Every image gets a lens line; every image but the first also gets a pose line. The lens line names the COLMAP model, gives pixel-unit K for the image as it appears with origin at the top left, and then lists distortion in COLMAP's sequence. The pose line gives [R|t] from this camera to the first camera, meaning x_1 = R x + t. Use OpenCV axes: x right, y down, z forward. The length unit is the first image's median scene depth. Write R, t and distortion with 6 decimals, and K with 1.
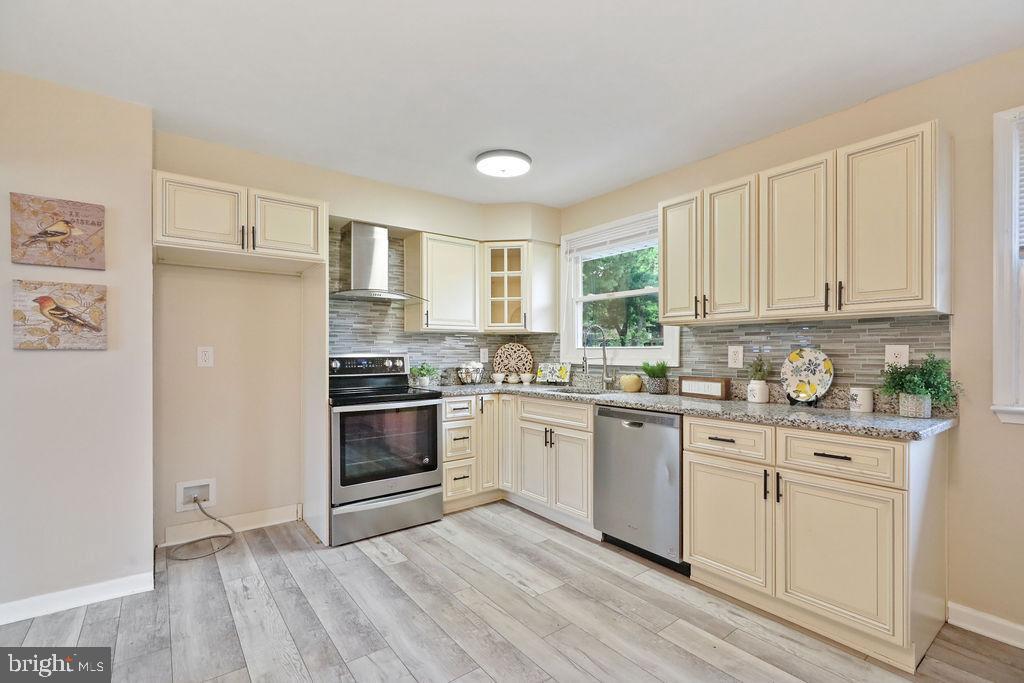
lens RADIAL K [[463.7, 0, 510.7], [0, 463.7, 354.2], [0, 0, 1]] dist [0.002163, -0.000451]
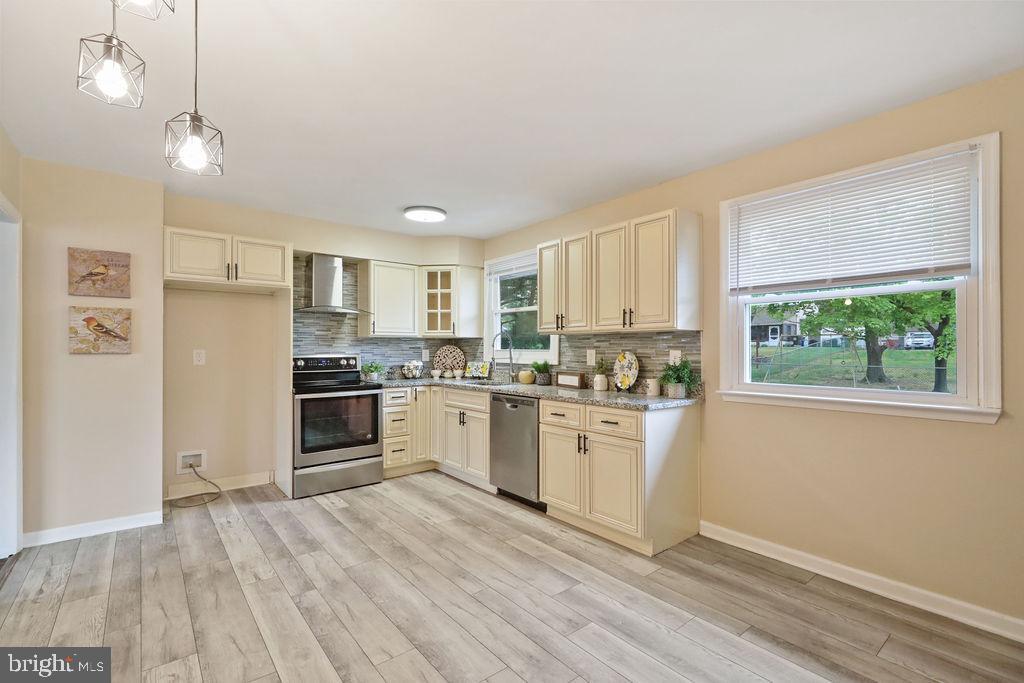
lens RADIAL K [[463.7, 0, 511.2], [0, 463.7, 347.6], [0, 0, 1]] dist [0.002163, -0.000451]
pose [[0.999698, 0.000346, 0.024566, 0.231838], [-0.000160, 0.999971, -0.007590, -0.014434], [-0.024567, 0.007584, 0.999669, -0.400706]]
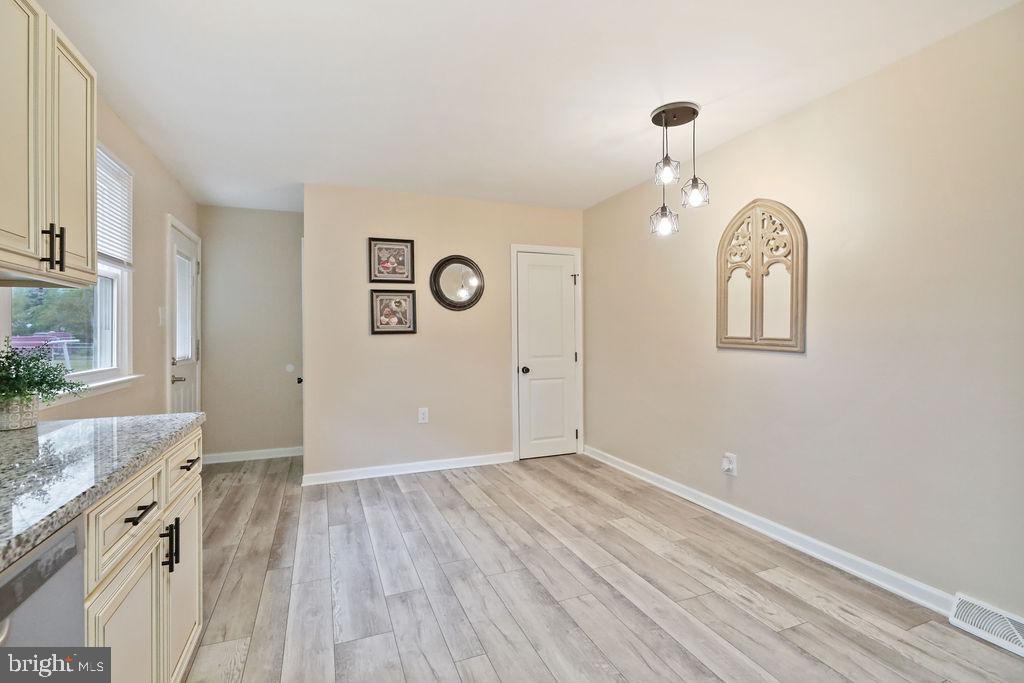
lens RADIAL K [[463.7, 0, 505.9], [0, 463.7, 336.3], [0, 0, 1]] dist [0.002163, -0.000451]
pose [[-0.962783, 0.007226, 0.270179, -0.042942], [0.010074, 0.999907, 0.009157, -0.006442], [-0.270088, 0.011538, -0.962767, 1.171205]]
